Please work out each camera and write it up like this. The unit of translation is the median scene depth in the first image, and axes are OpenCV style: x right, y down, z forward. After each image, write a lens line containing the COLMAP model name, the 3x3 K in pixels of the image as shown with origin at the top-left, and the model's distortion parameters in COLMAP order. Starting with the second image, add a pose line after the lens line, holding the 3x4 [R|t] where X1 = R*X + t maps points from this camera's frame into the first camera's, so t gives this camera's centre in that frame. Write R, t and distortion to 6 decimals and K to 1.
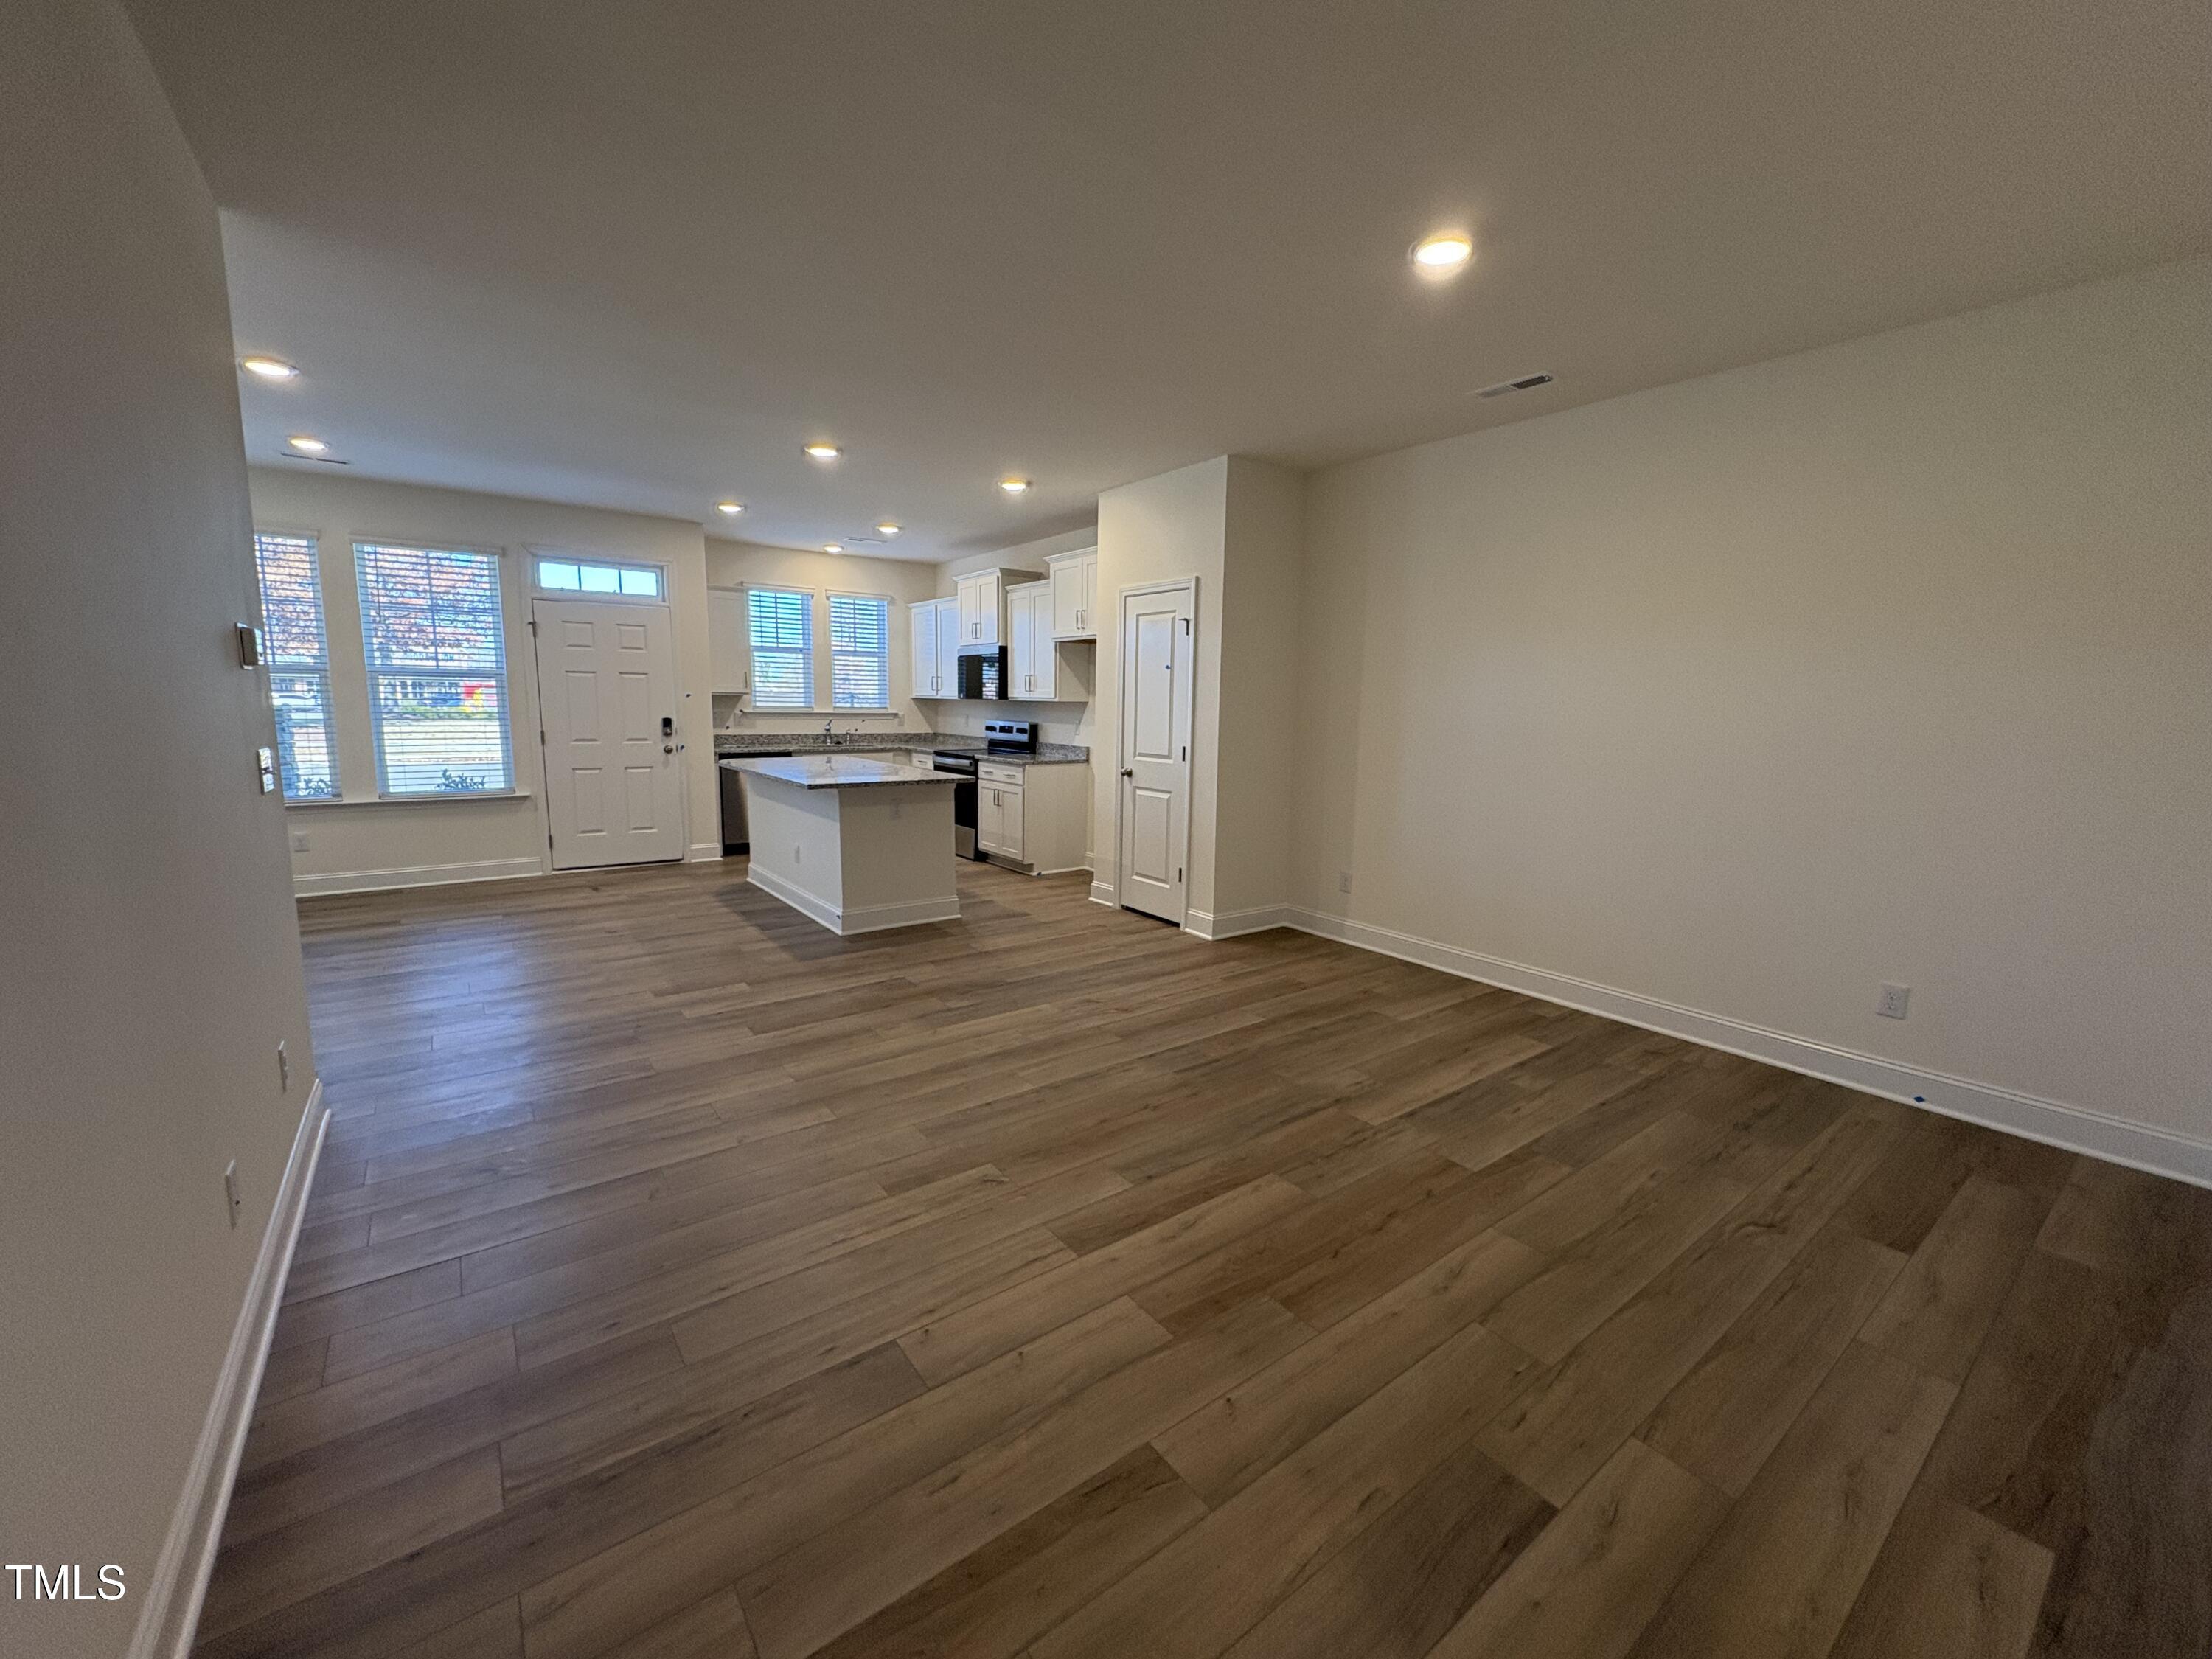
lens RADIAL K [[879.7, 0, 1105.2], [0, 879.7, 831.1], [0, 0, 1]] dist [0.001628, 0.000155]
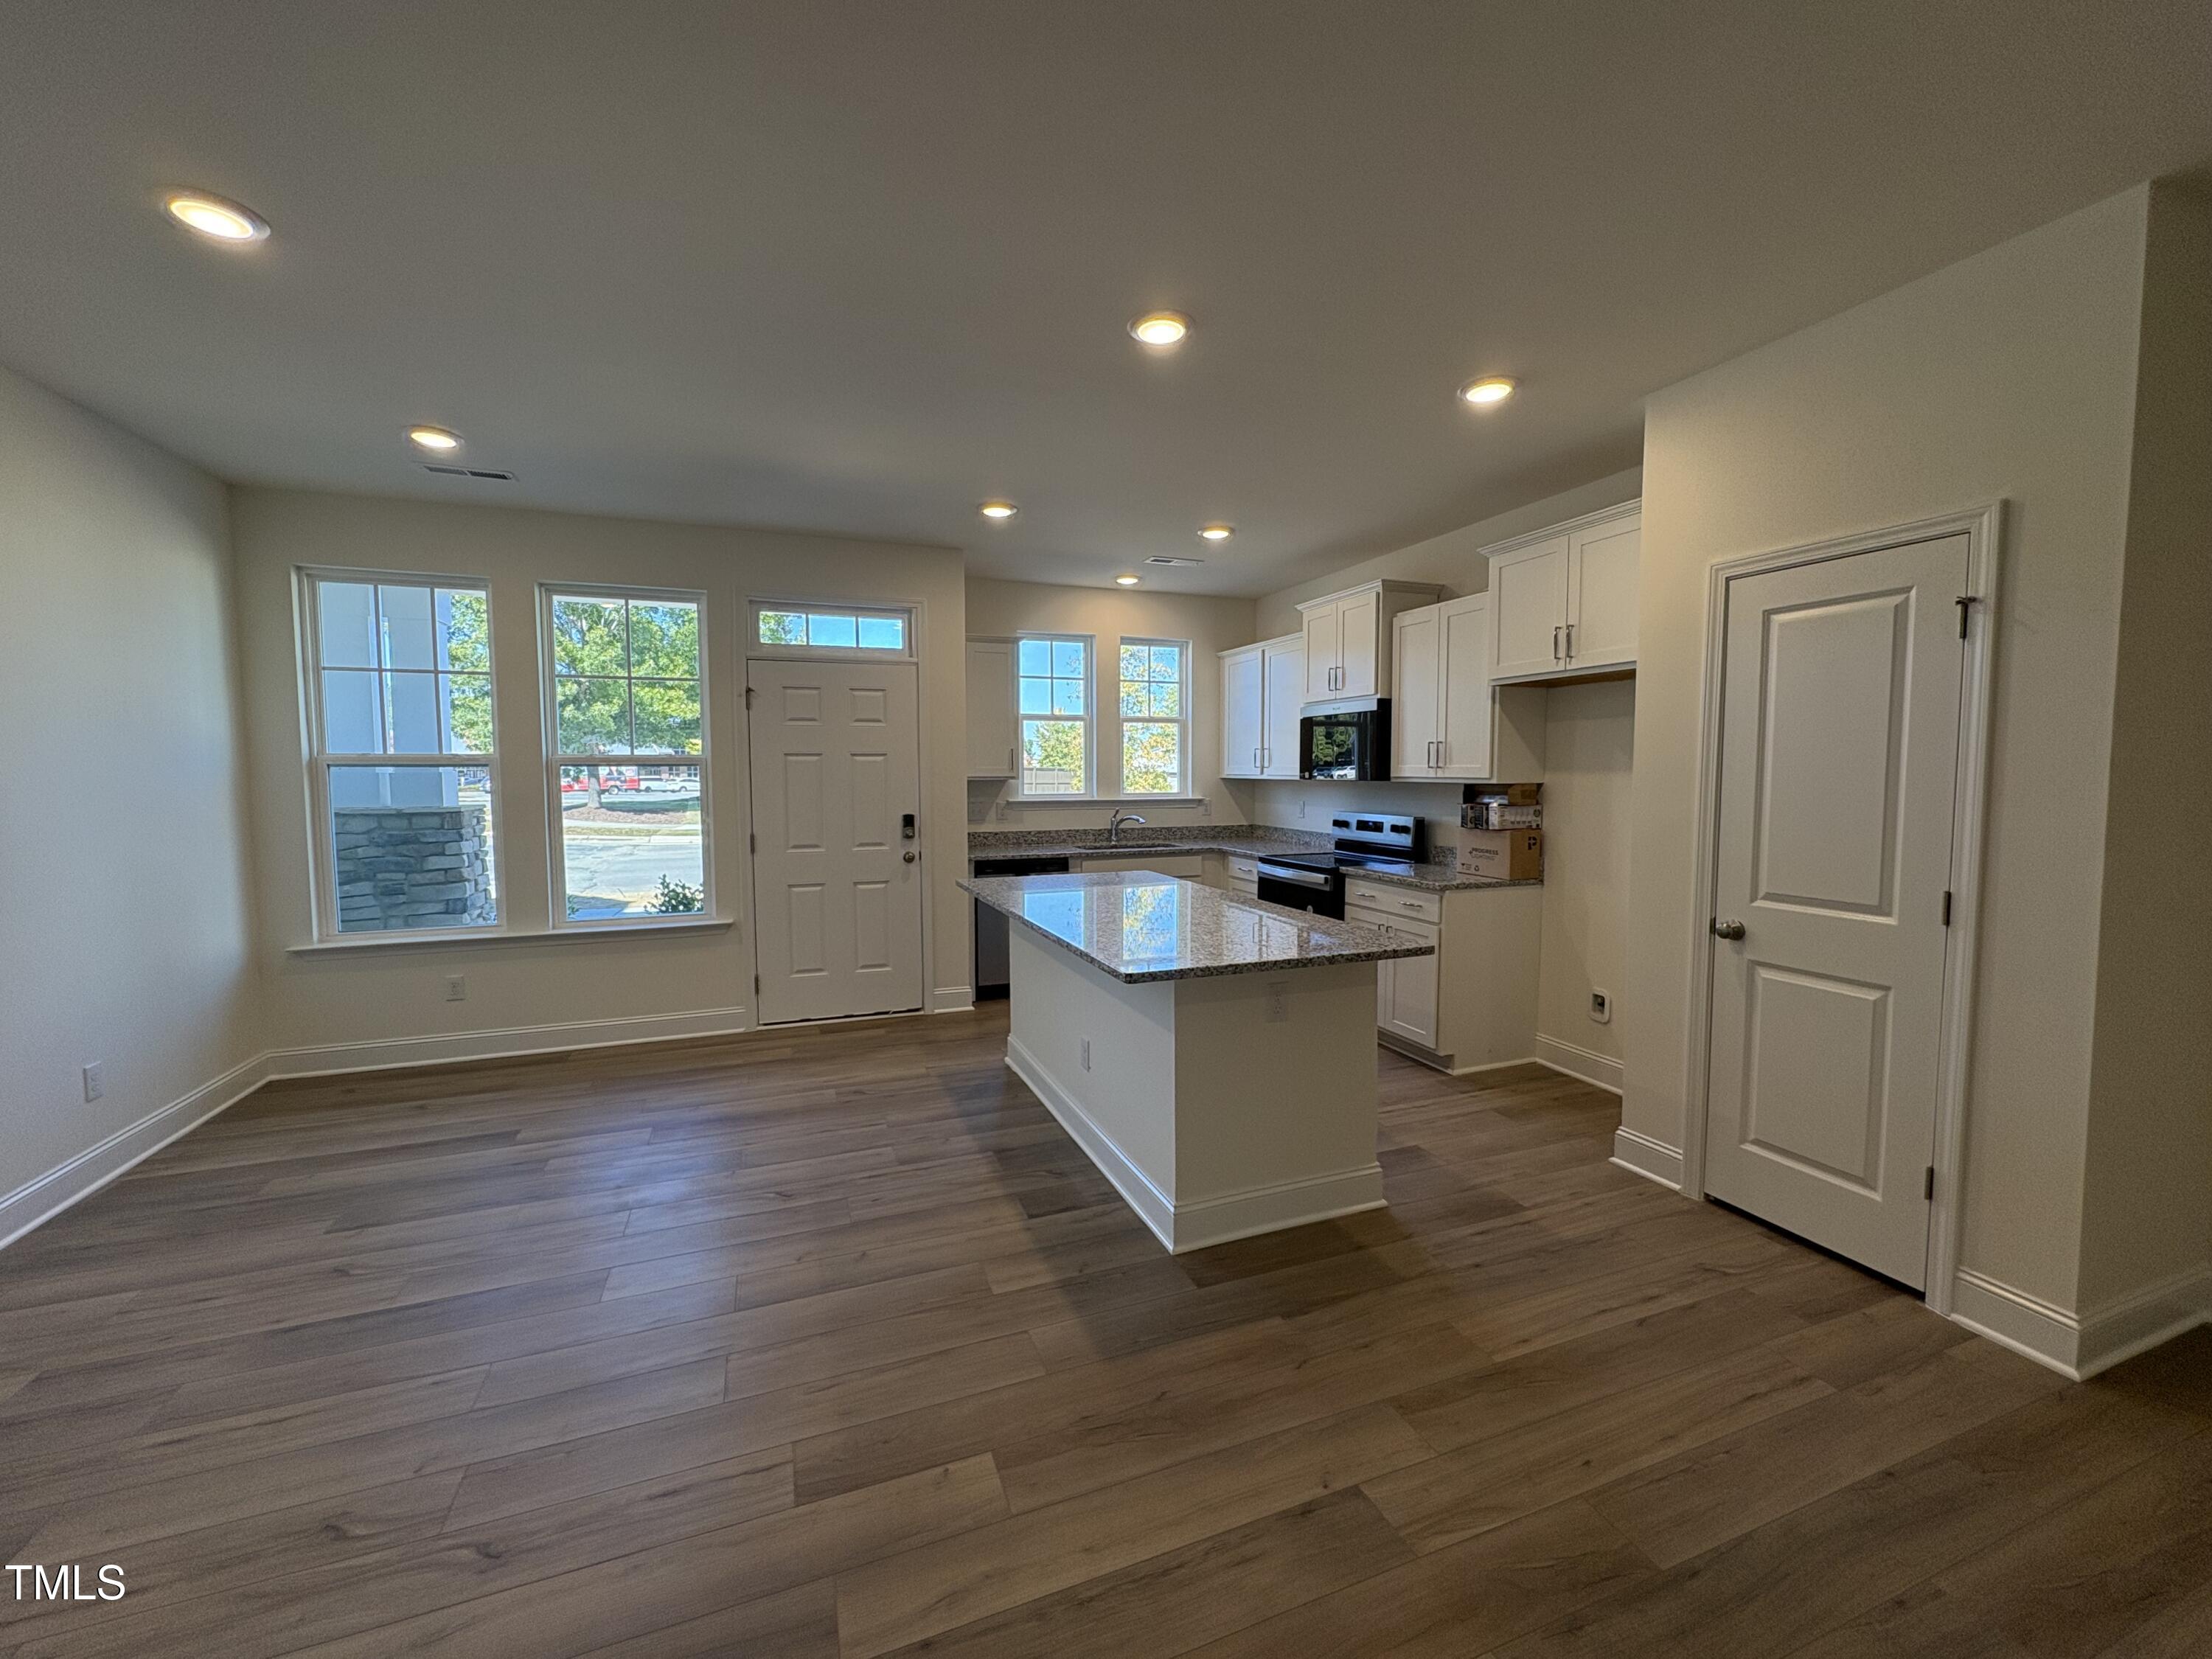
lens RADIAL K [[879.7, 0, 1107.5], [0, 879.7, 830.0], [0, 0, 1]] dist [0.001628, 0.000155]
pose [[0.962687, -0.000028, -0.270618, -0.153141], [-0.022153, 0.996636, -0.078911, -0.065773], [0.269709, 0.081961, 0.959447, 0.370459]]
